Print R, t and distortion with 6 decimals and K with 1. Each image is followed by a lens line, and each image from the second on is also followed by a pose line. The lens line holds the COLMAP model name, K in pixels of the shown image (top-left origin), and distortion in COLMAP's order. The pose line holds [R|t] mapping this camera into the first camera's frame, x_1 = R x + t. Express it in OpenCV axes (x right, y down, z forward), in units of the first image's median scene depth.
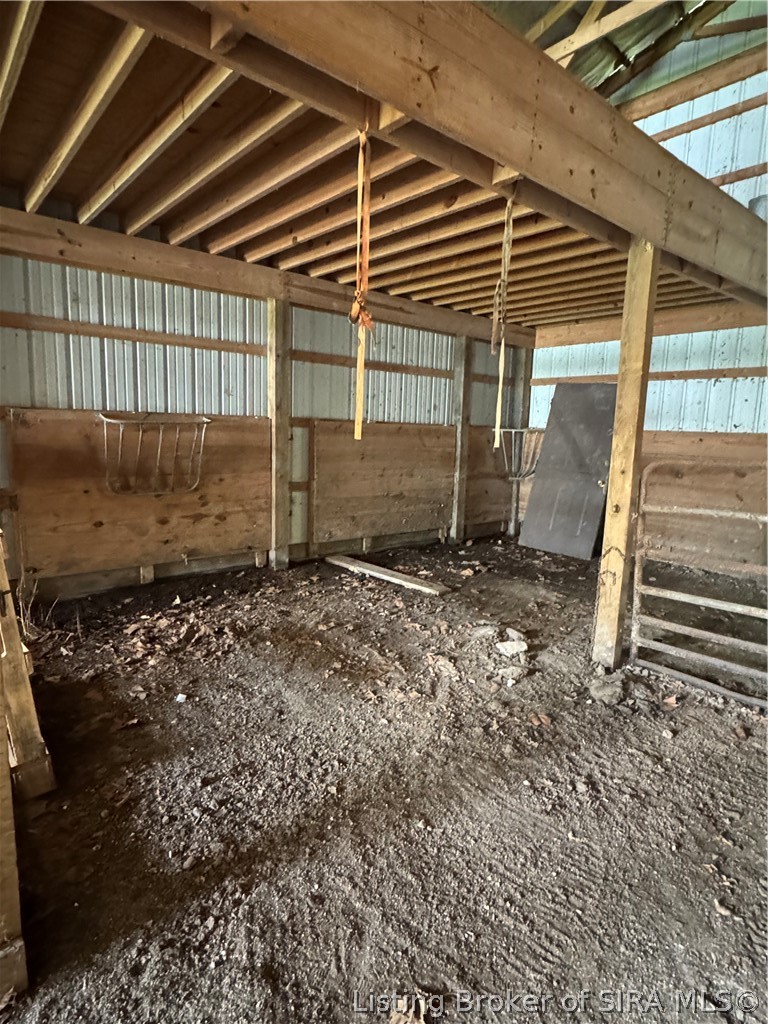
lens RADIAL K [[570.4, 0, 384.5], [0, 570.4, 511.6], [0, 0, 1]] dist [-0.000720, 0.000153]
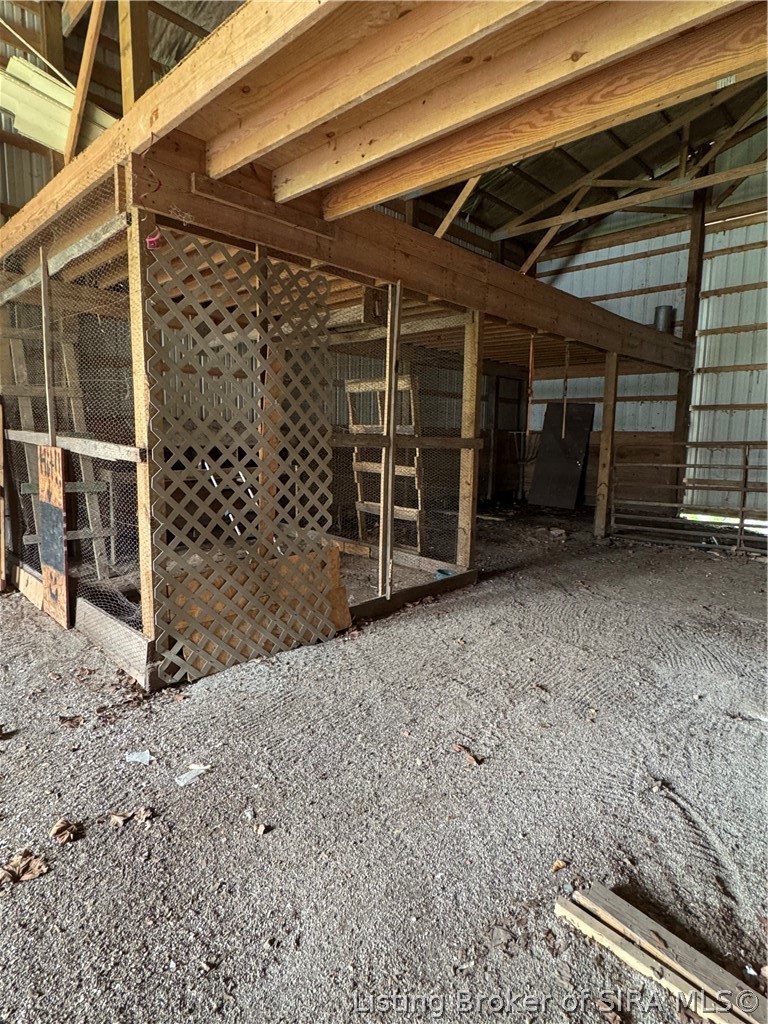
lens RADIAL K [[570.4, 0, 383.5], [0, 570.4, 509.2], [0, 0, 1]] dist [-0.000720, 0.000153]
pose [[0.994311, -0.029391, 0.102380, -0.374944], [0.030737, 0.999460, -0.011596, 0.089919], [-0.101984, 0.014677, 0.994678, -0.621859]]
